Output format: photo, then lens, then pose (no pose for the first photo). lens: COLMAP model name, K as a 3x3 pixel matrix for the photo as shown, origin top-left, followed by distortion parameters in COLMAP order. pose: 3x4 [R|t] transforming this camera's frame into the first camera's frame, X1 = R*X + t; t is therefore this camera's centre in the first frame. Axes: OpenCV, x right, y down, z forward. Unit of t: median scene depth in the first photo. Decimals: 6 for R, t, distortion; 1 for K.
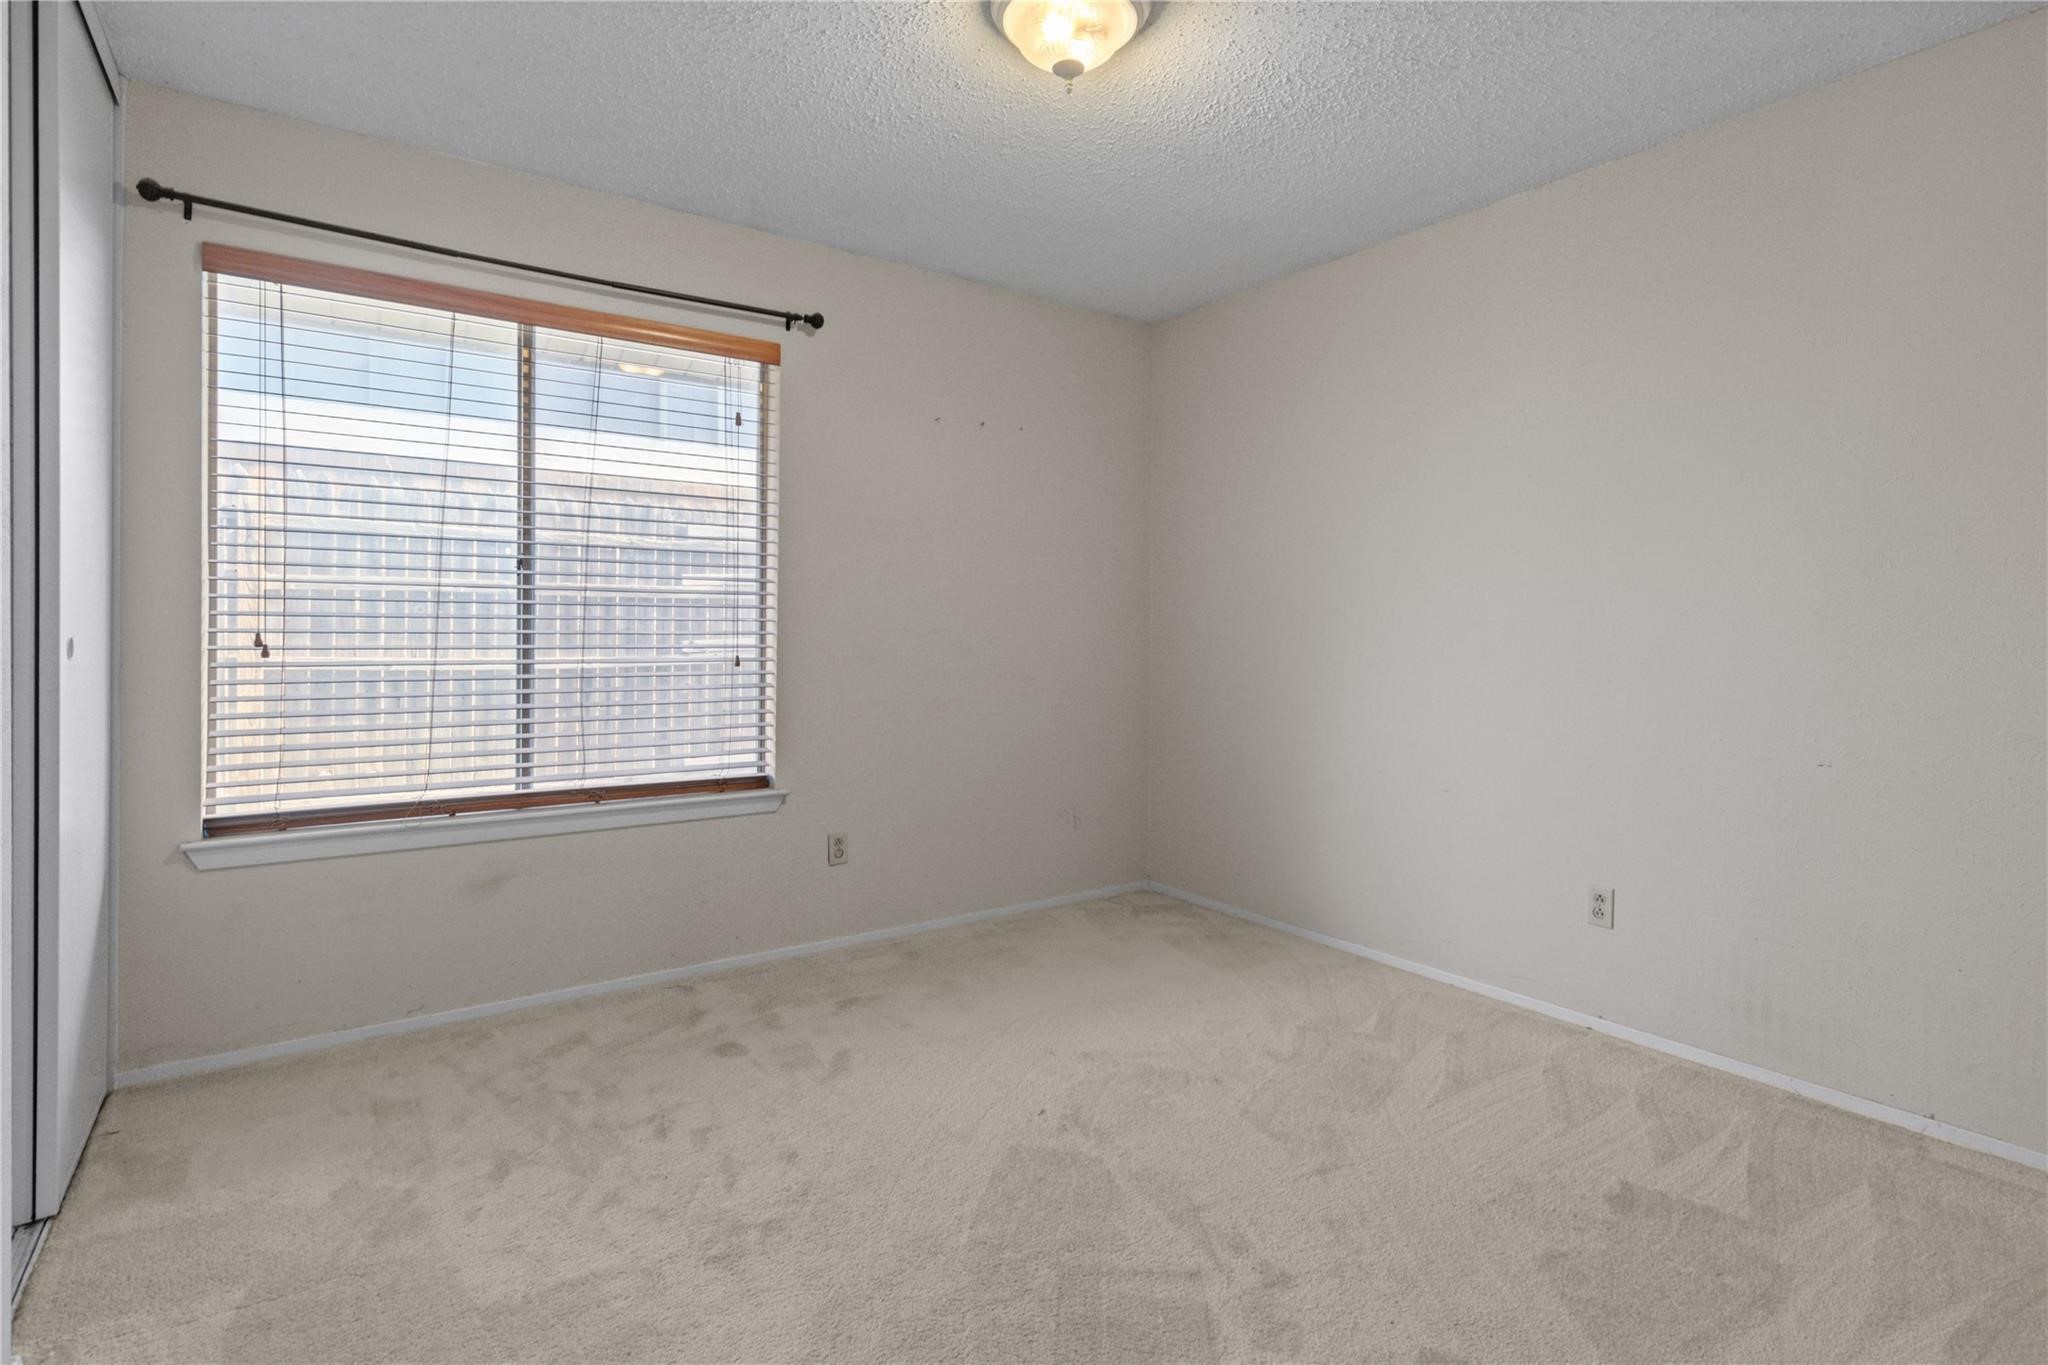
lens RADIAL K [[1229.5, 0, 1022.5], [0, 1229.5, 665.4], [0, 0, 1]] dist [0.007790, 0.001267]
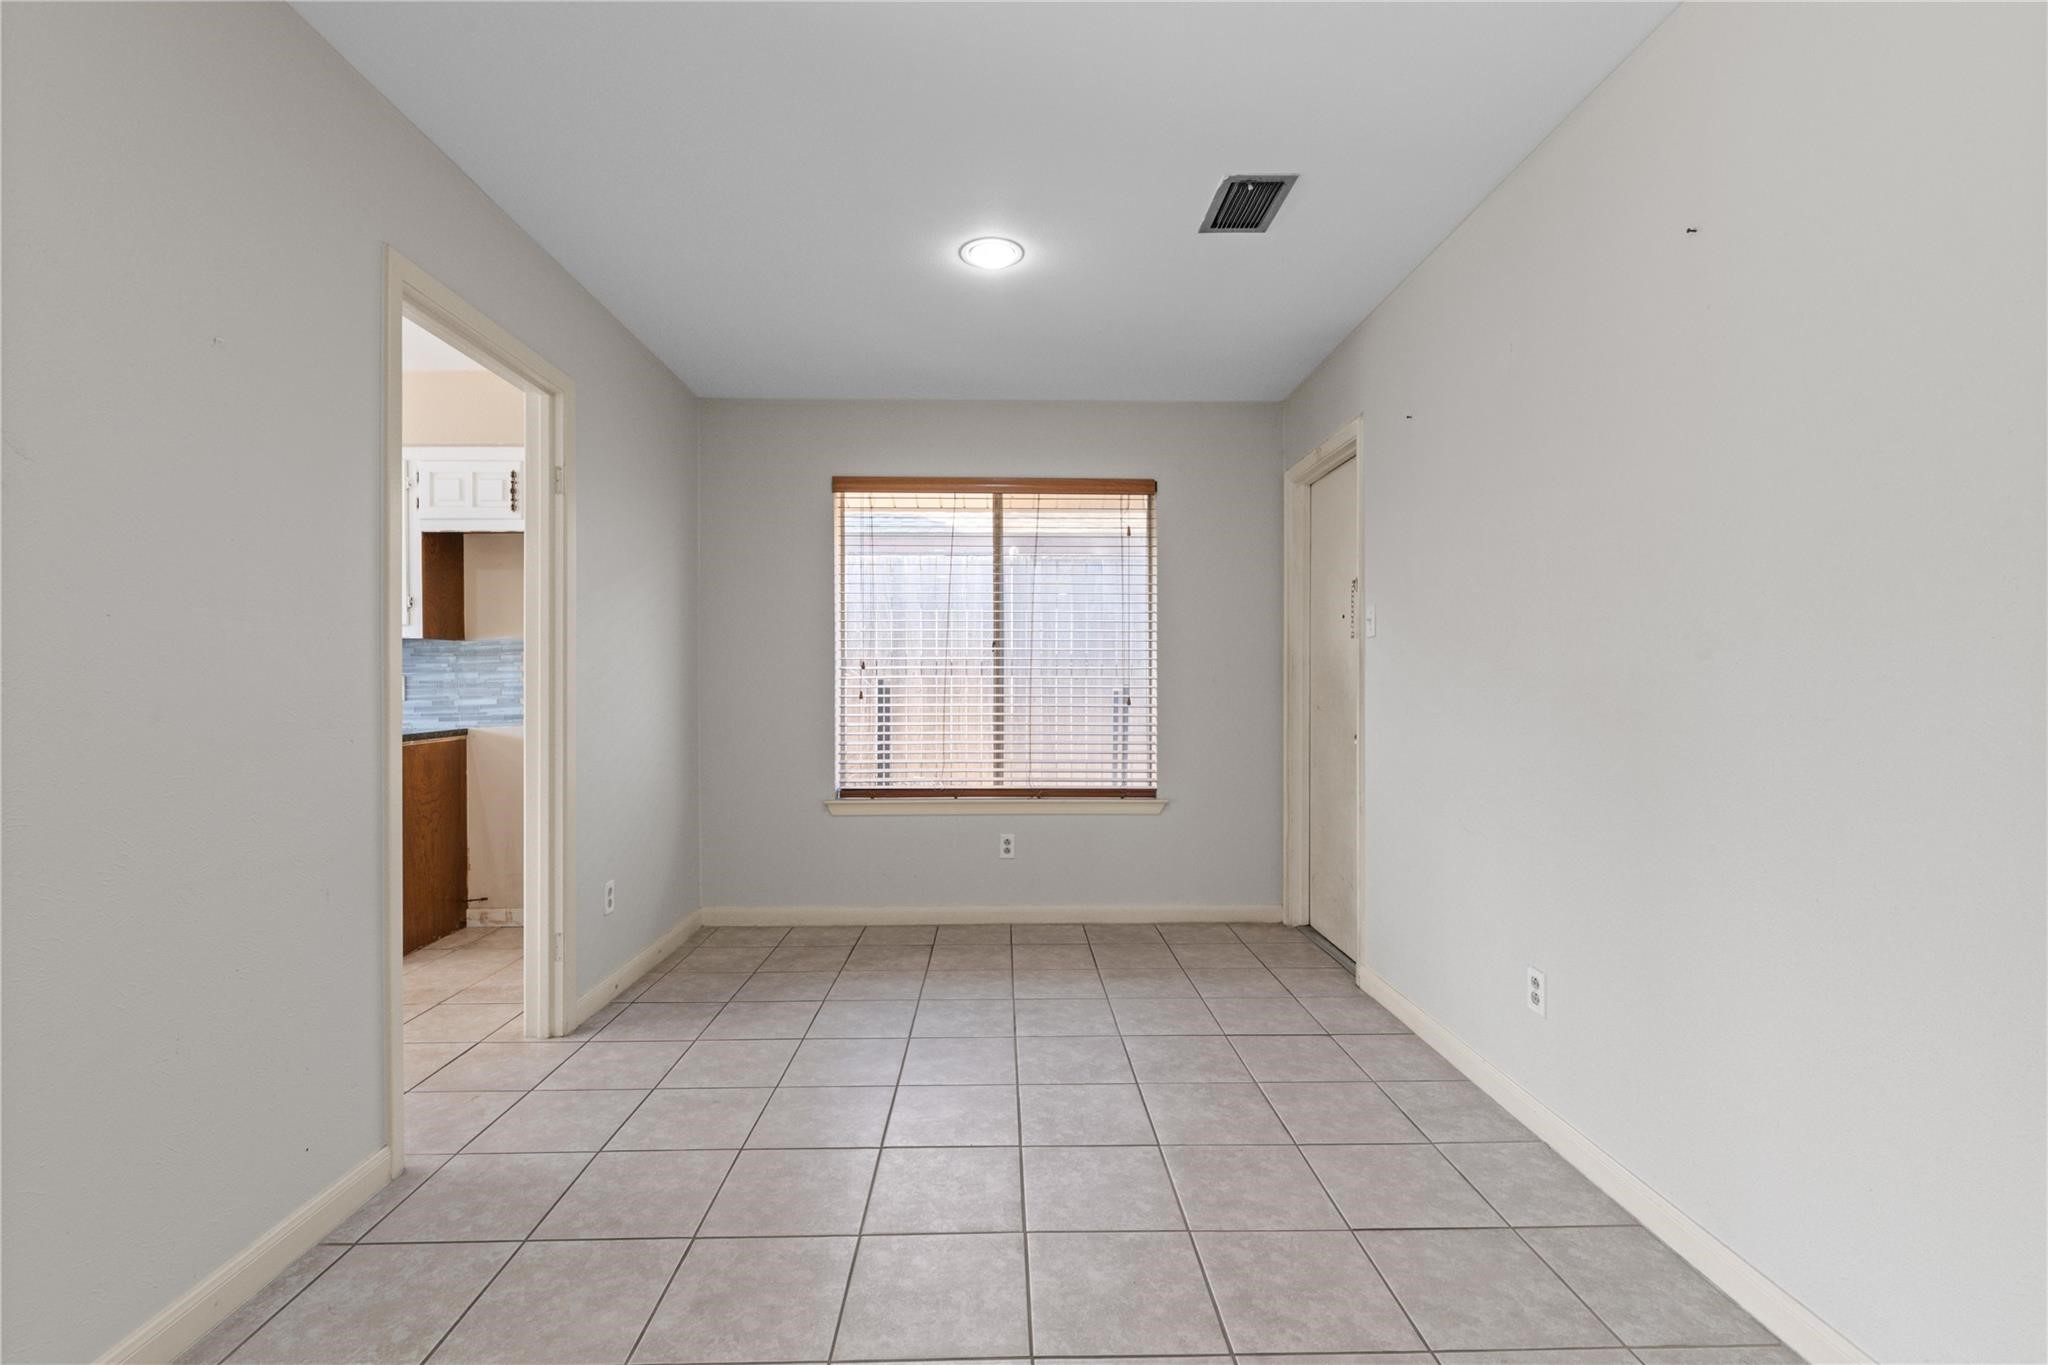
lens RADIAL K [[893.9, 0, 1020.5], [0, 893.9, 690.9], [0, 0, 1]] dist [0.000417, -0.000042]
pose [[0.767876, 0.004035, -0.640586, 0.359032], [-0.010066, 0.999933, -0.005768, -0.015389], [0.640520, 0.010877, 0.767865, 0.131825]]
